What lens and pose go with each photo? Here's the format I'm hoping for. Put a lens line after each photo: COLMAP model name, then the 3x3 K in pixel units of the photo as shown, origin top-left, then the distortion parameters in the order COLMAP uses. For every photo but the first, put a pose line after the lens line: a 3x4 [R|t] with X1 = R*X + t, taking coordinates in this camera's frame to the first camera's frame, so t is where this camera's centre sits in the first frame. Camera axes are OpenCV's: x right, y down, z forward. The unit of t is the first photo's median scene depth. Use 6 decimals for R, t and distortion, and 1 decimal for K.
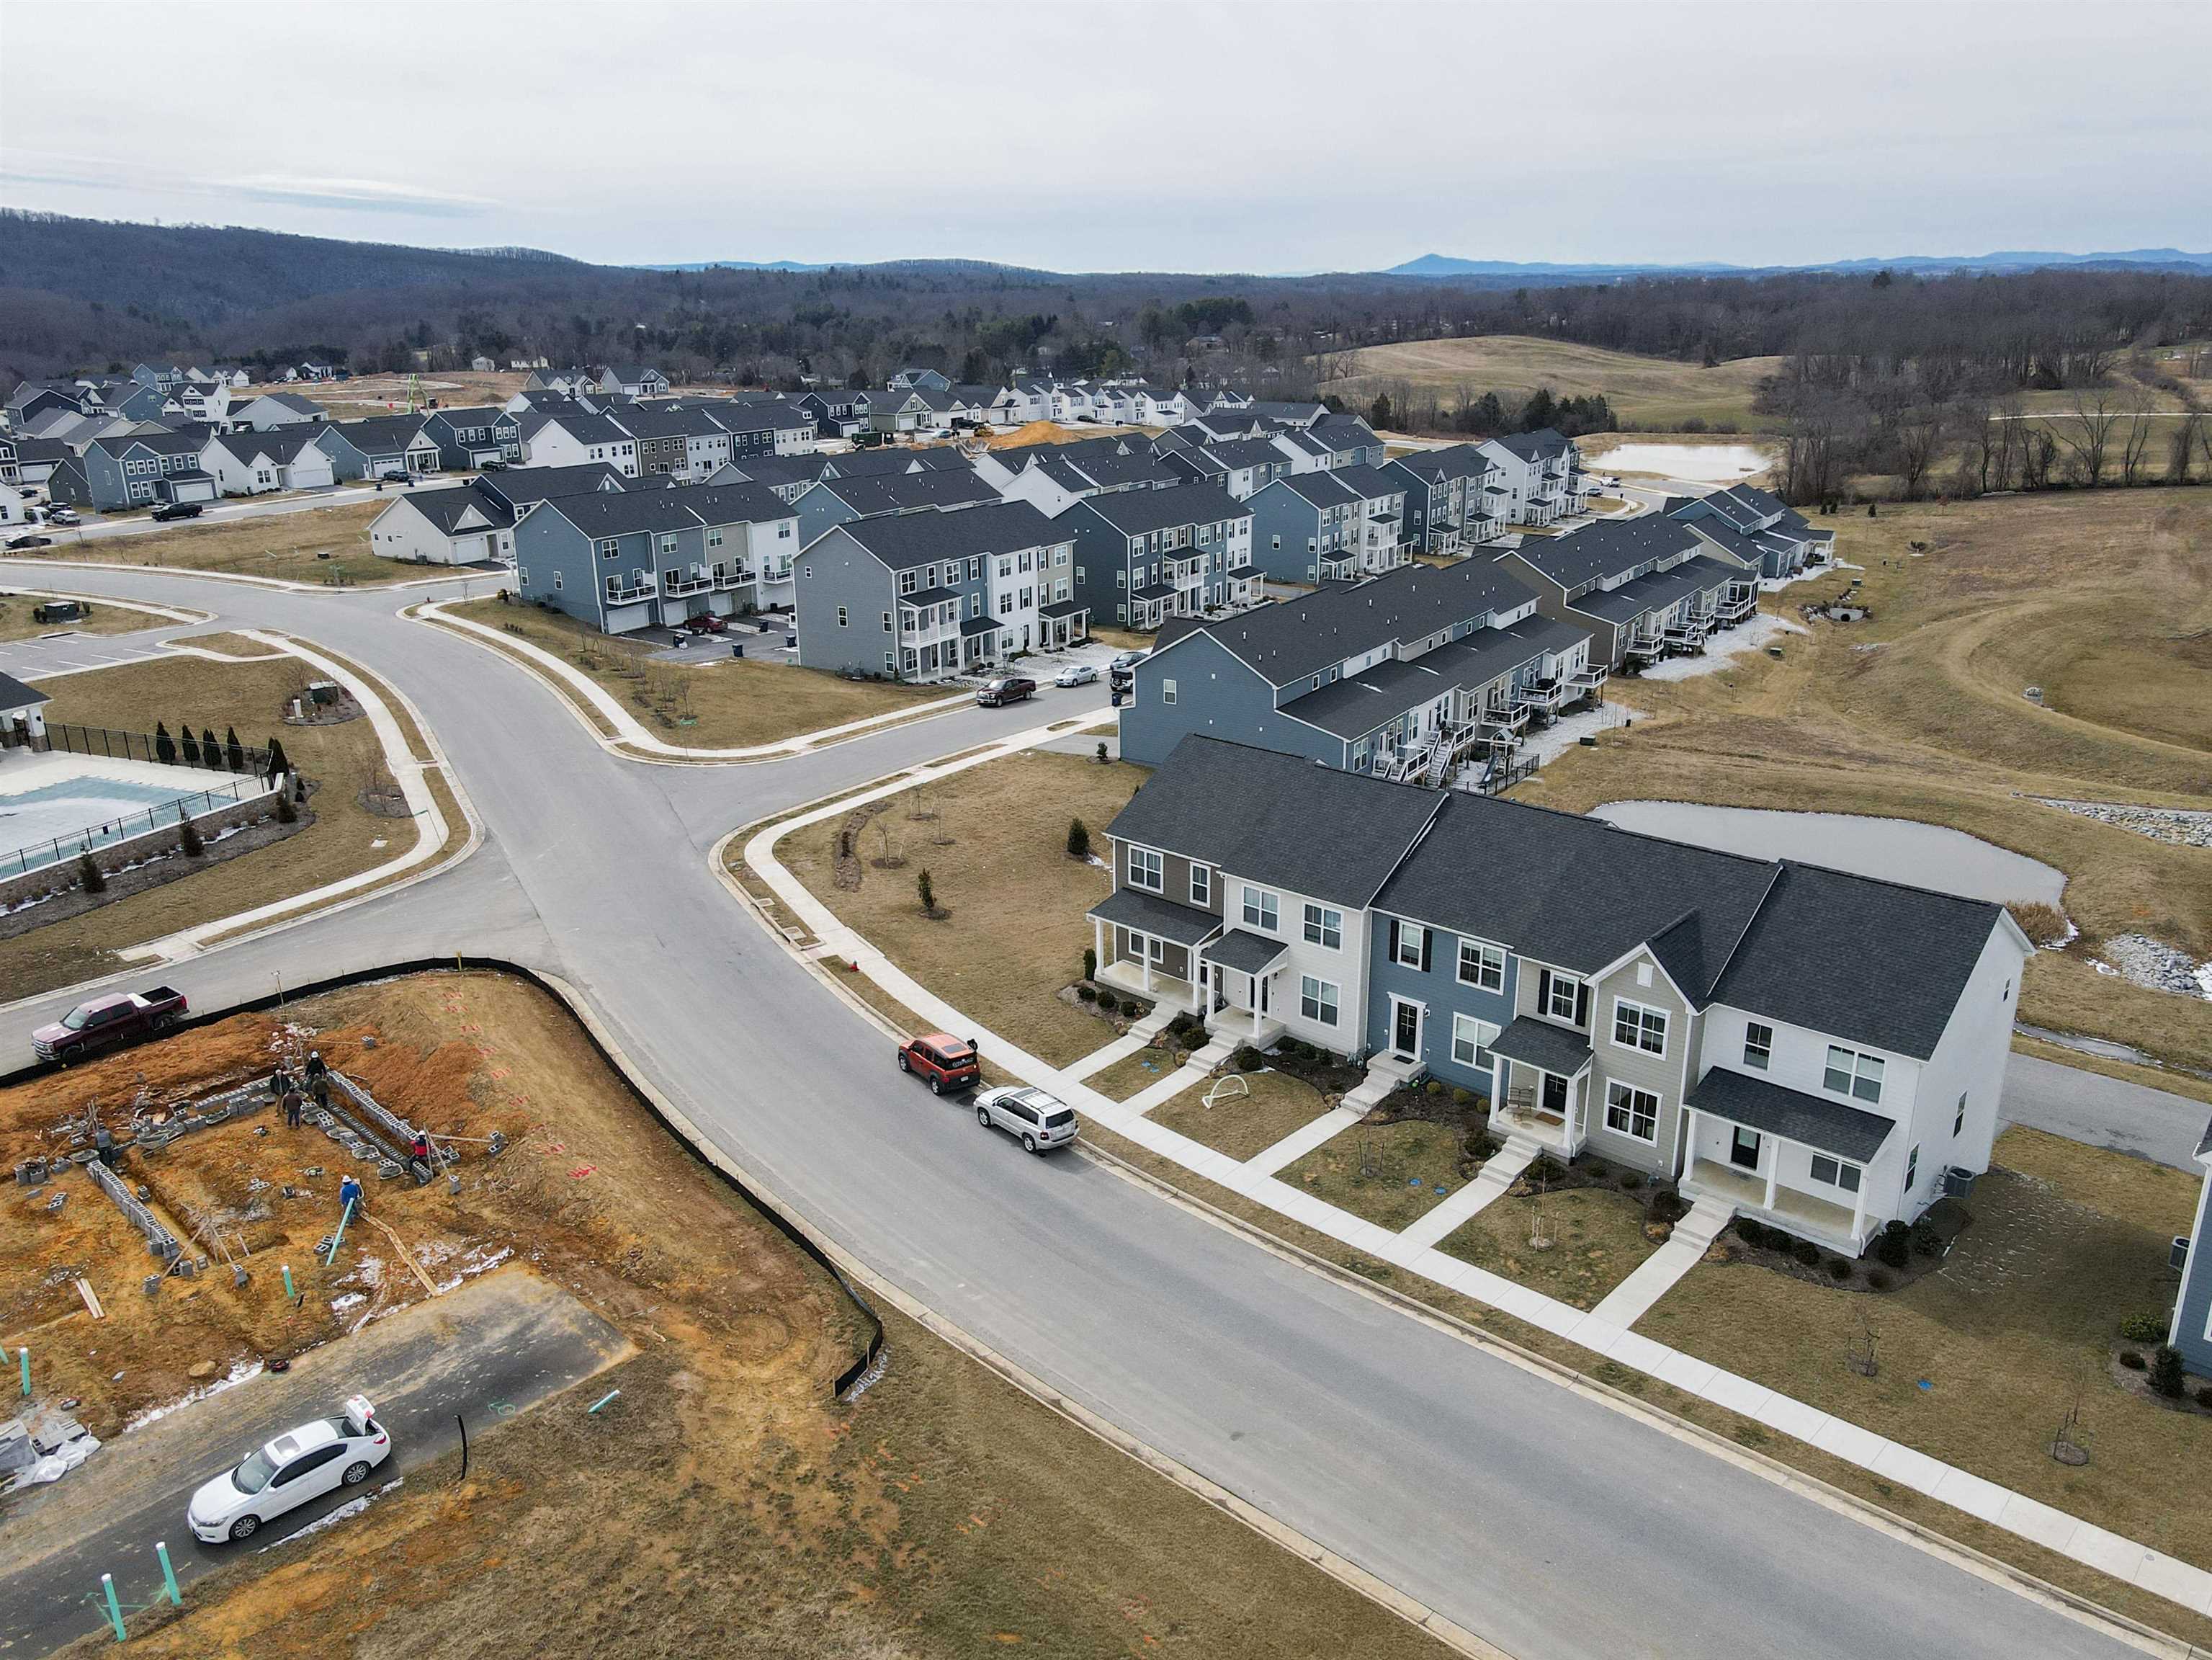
lens RADIAL K [[1684.9, 0, 1106.0], [0, 1684.9, 830.0], [0, 0, 1]] dist [0.007798, 0.005131]
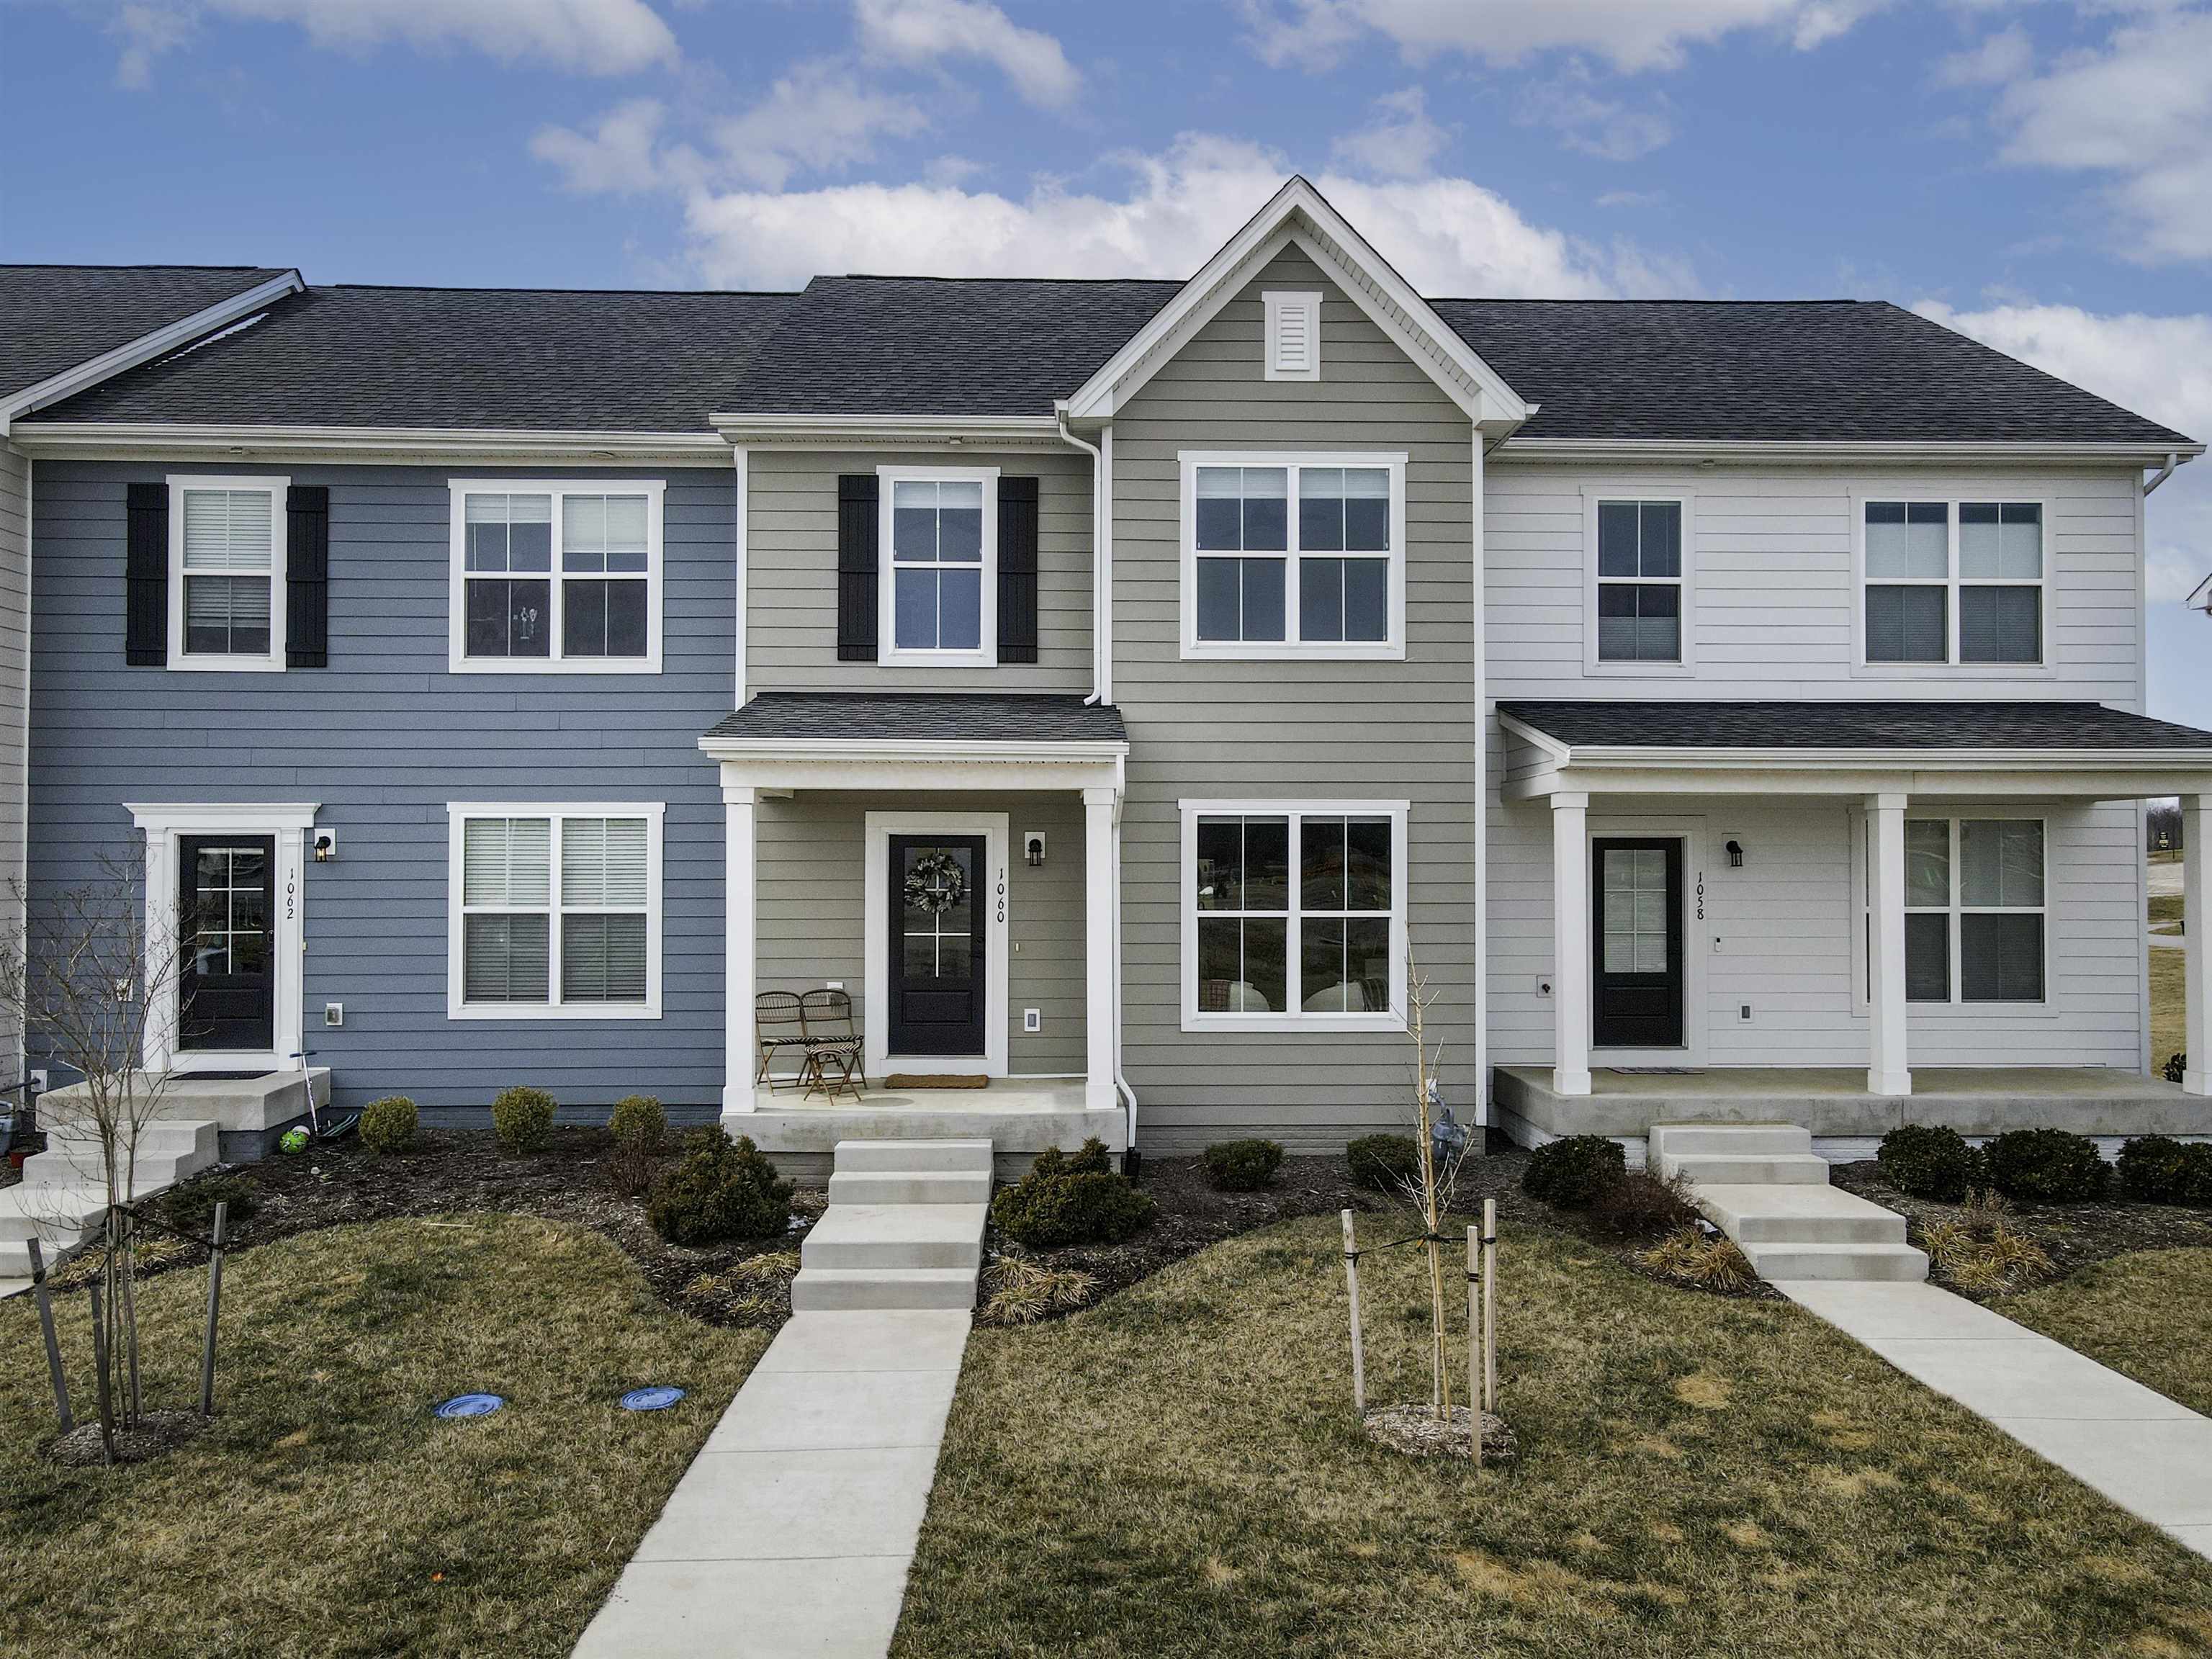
lens RADIAL K [[1684.7, 0, 1106.0], [0, 1684.7, 829.5], [0, 0, 1]] dist [0.007798, 0.005131]
pose [[0.715814, 0.016363, 0.698100, 0.103395], [0.210174, 0.948319, -0.237734, 0.193934], [-0.665911, 0.316896, 0.675381, 0.778244]]
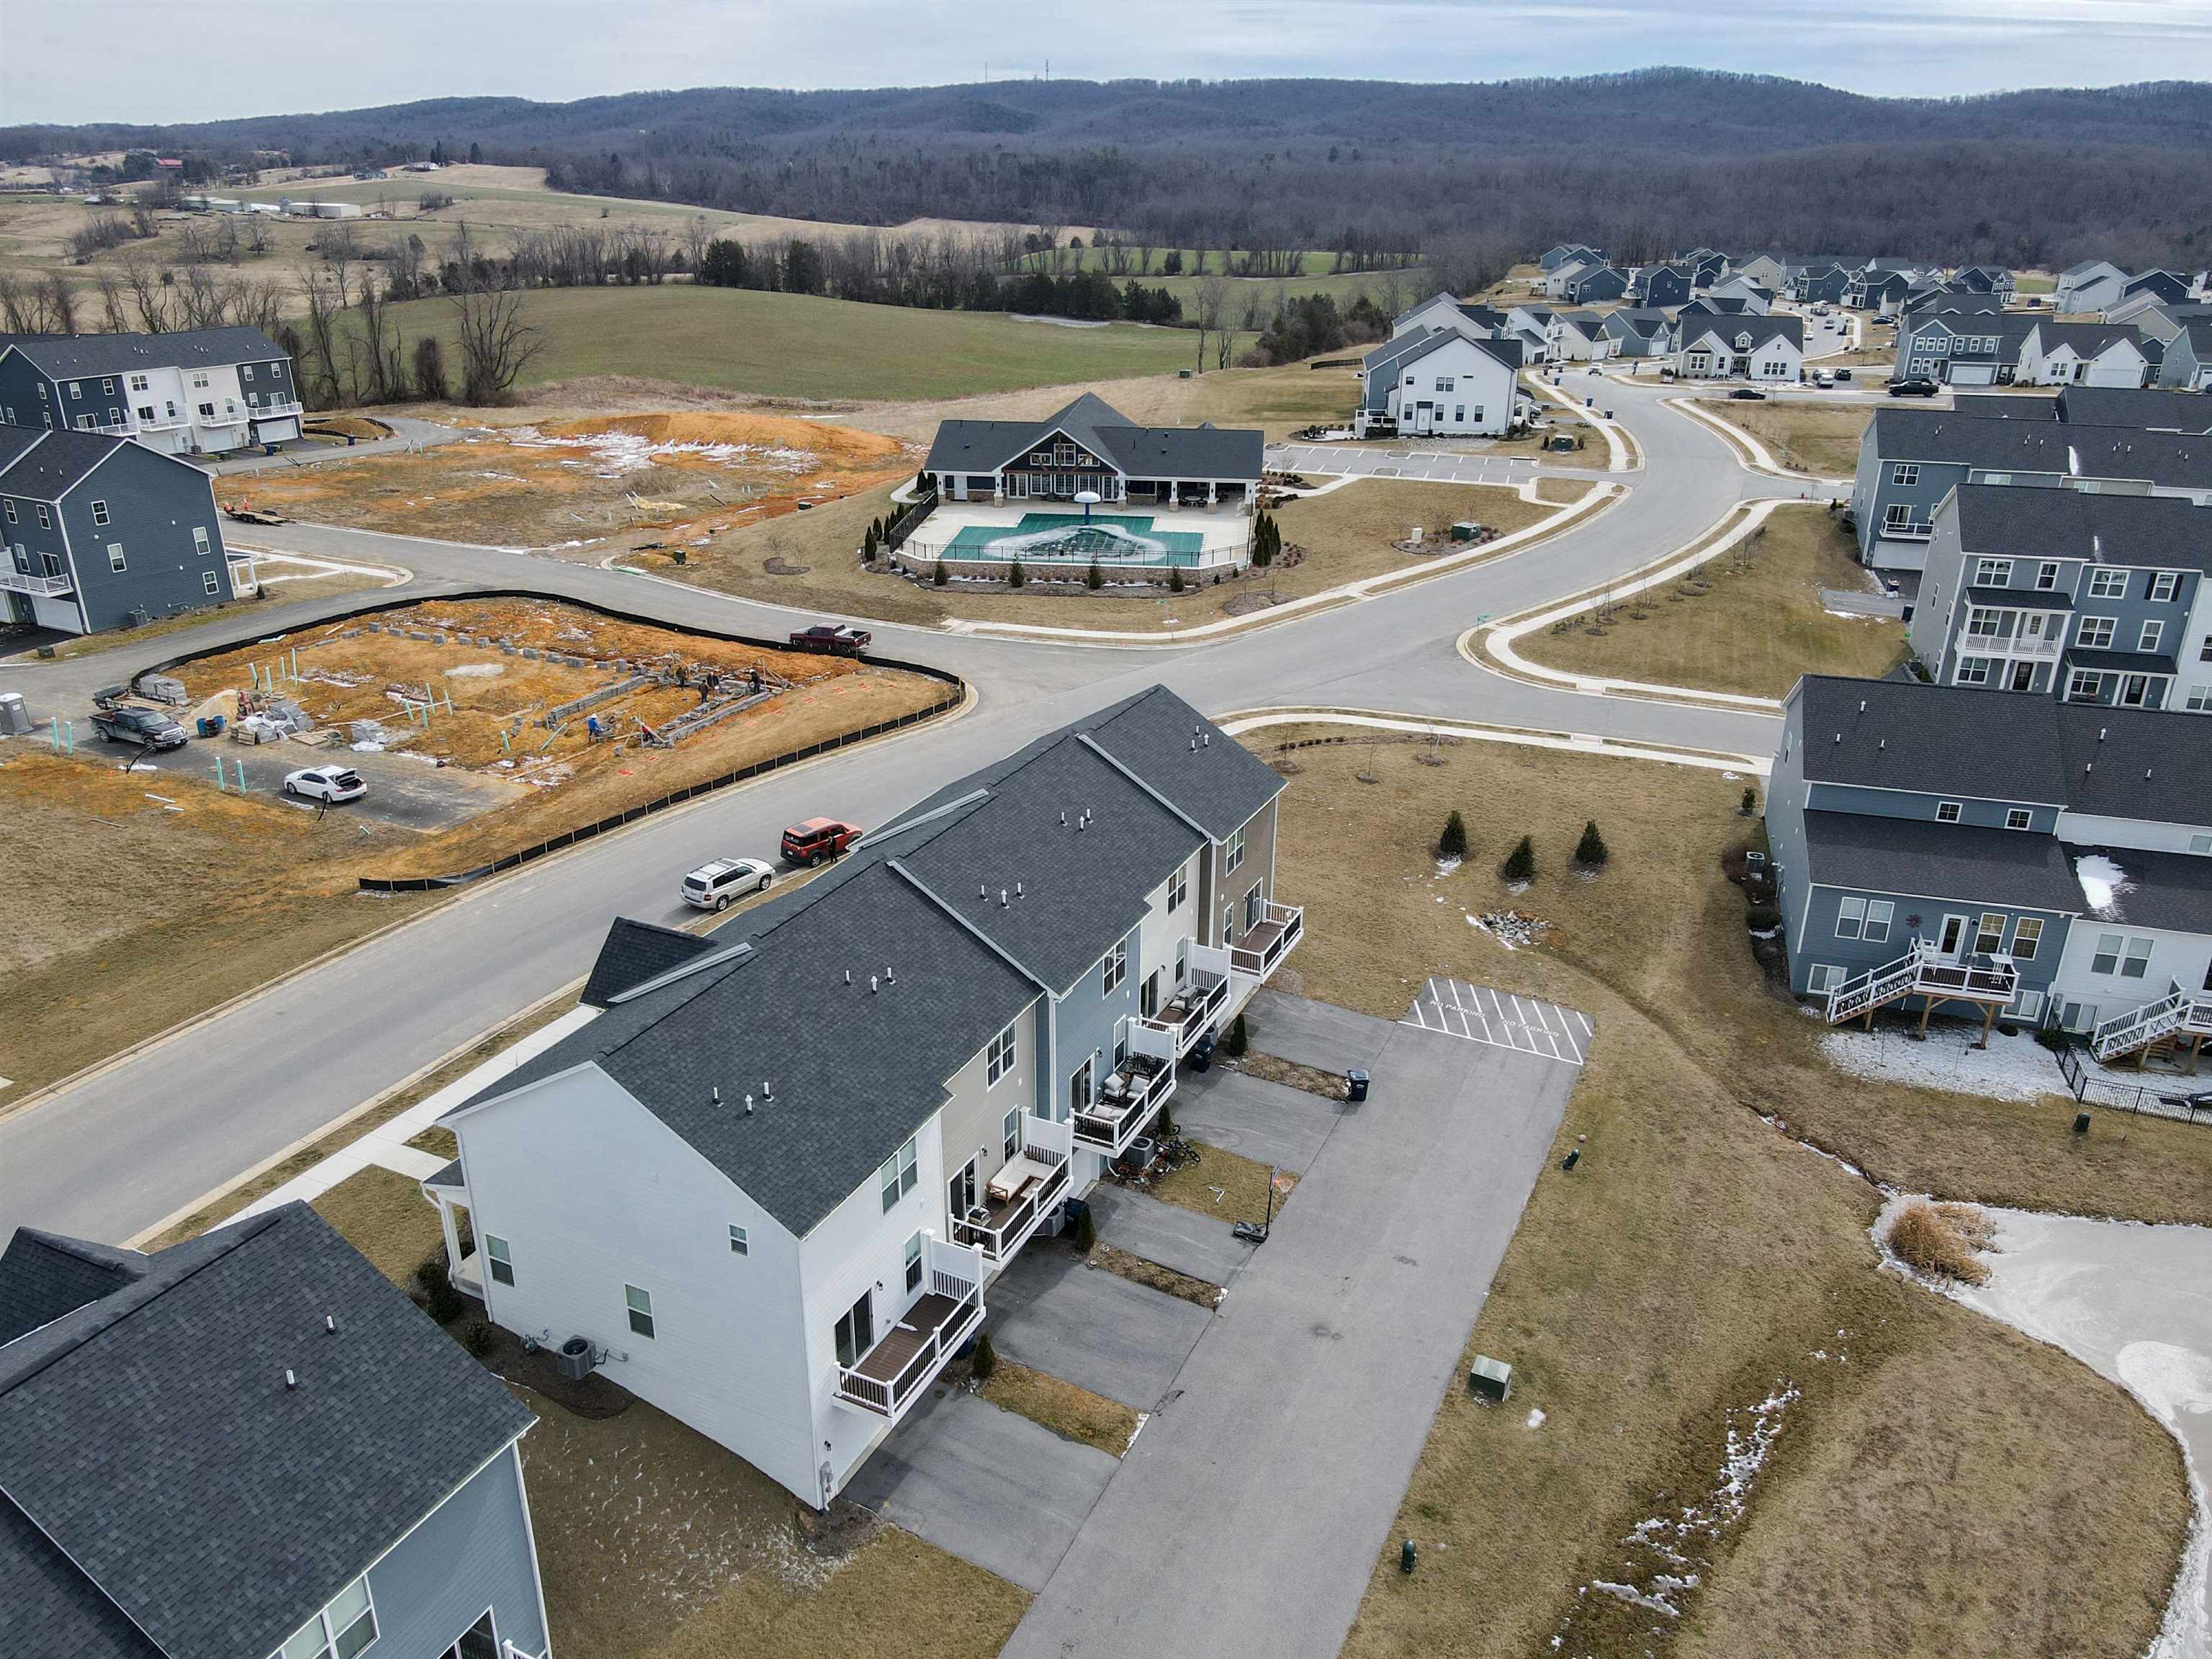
lens RADIAL K [[1684.7, 0, 1106.0], [0, 1684.7, 829.5], [0, 0, 1]] dist [0.007798, 0.005131]
pose [[0.271400, 0.371018, -0.888081, 1.077086], [-0.310443, 0.907142, 0.284110, -0.286986], [0.911025, 0.198591, 0.361379, 0.807613]]
